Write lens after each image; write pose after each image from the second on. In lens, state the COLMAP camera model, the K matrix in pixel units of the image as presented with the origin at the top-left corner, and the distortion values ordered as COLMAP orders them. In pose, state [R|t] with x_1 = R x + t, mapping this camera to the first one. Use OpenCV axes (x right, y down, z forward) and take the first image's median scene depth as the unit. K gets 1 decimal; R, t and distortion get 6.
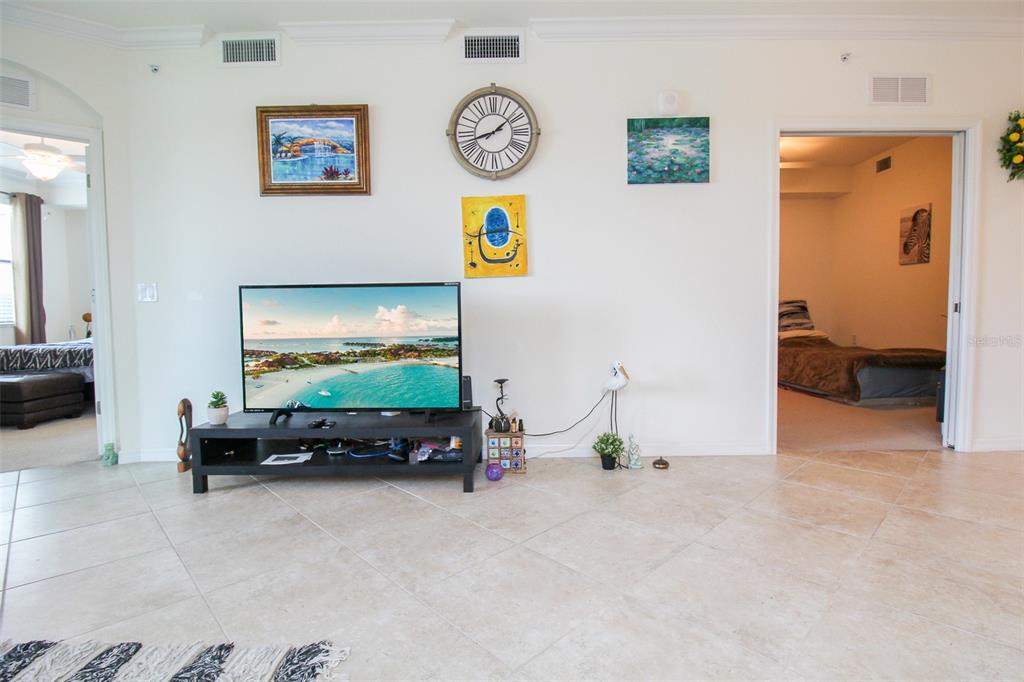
lens RADIAL K [[496.8, 0, 515.5], [0, 496.8, 339.3], [0, 0, 1]] dist [0.001528, -0.017565]
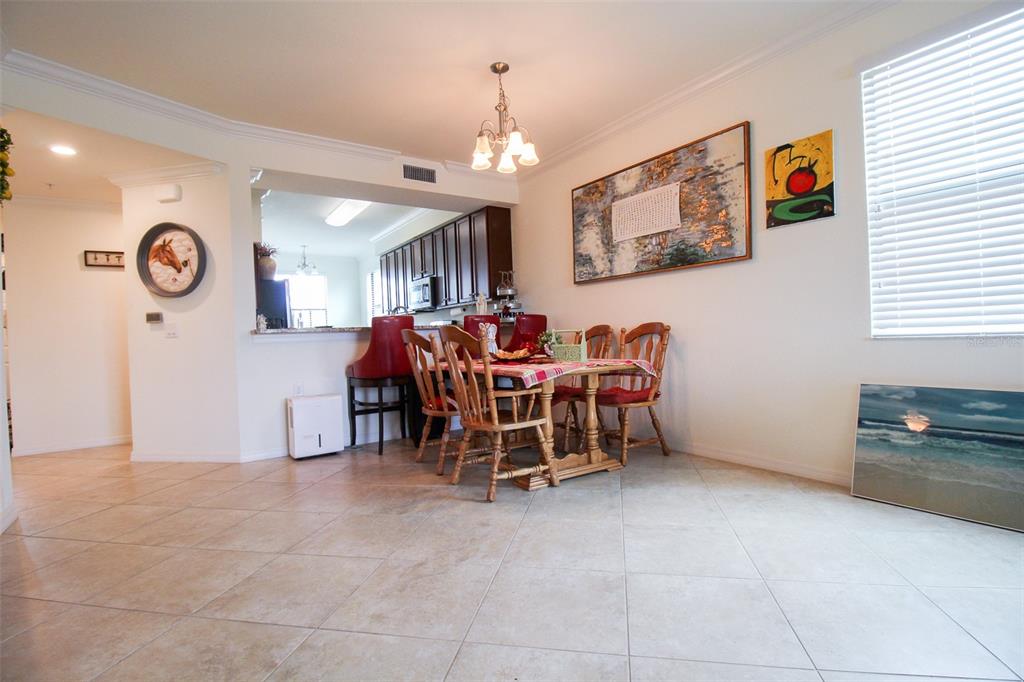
lens RADIAL K [[487.0, 0, 518.4], [0, 487.0, 339.0], [0, 0, 1]] dist [-0.000571, -0.012698]
pose [[-0.570408, 0.028525, 0.820866, -0.089951], [0.092602, 0.995258, 0.029763, -0.039952], [-0.816125, 0.092991, -0.570345, 0.731264]]
